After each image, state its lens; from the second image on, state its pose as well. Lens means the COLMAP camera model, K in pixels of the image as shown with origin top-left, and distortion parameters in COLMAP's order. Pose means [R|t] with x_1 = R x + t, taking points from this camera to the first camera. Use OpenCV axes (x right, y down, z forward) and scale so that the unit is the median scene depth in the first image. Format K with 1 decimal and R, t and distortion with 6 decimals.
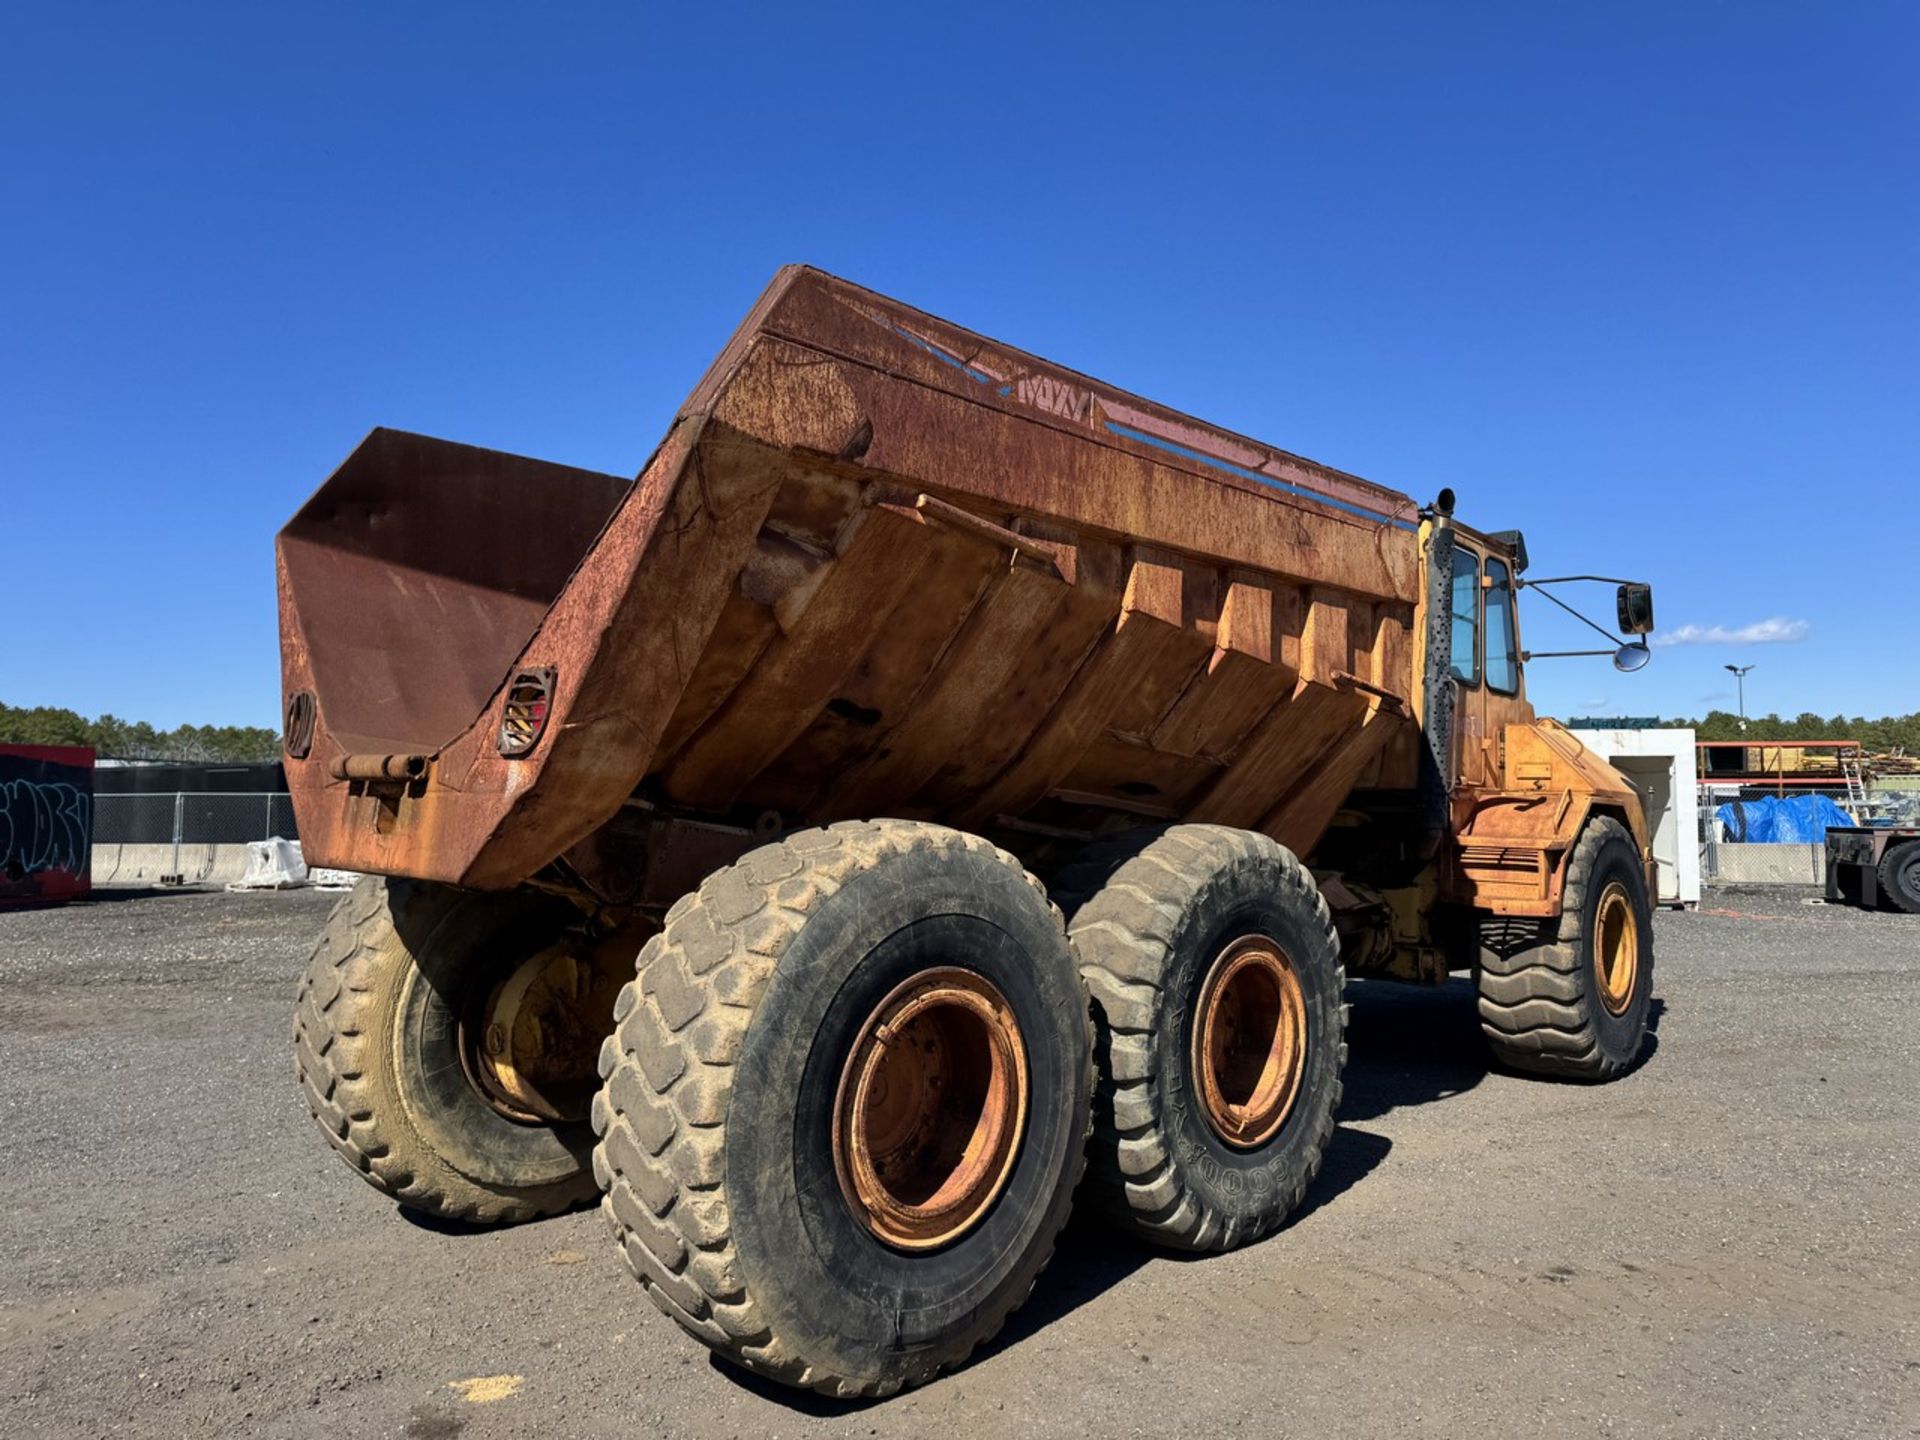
lens RADIAL K [[1332.5, 0, 968.4], [0, 1332.5, 724.2], [0, 0, 1]] dist [0.122499, -0.166479]
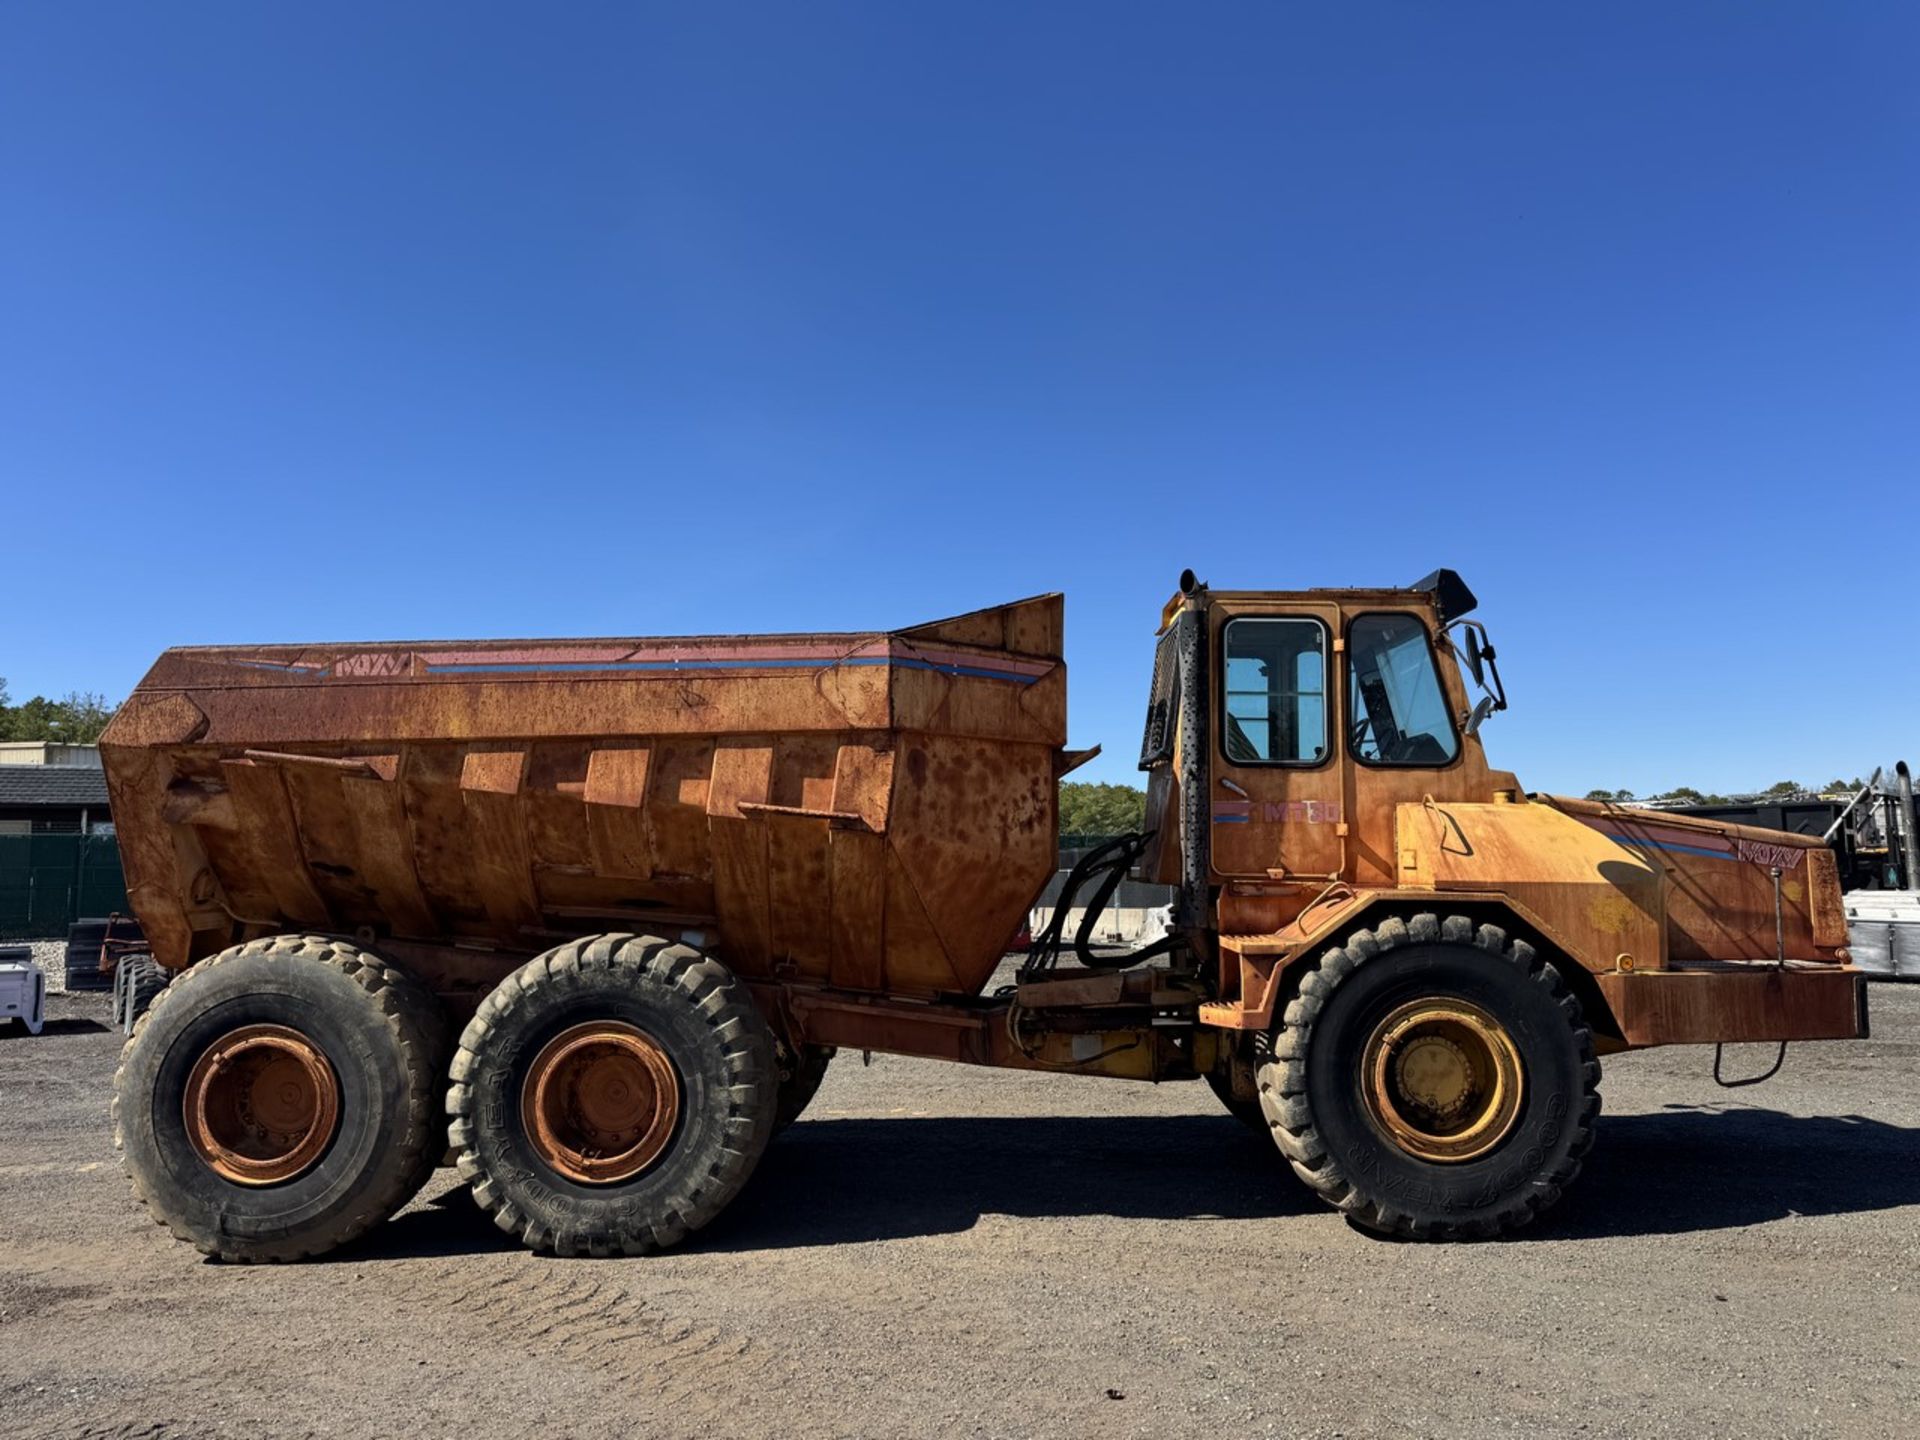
lens RADIAL K [[1336.4, 0, 961.4], [0, 1336.4, 729.8], [0, 0, 1]] dist [0.113554, -0.167446]
pose [[0.664402, -0.094415, -0.741388, 1.531068], [0.066277, 0.995523, -0.067384, -0.013395], [0.744431, -0.004367, 0.667685, 0.406428]]
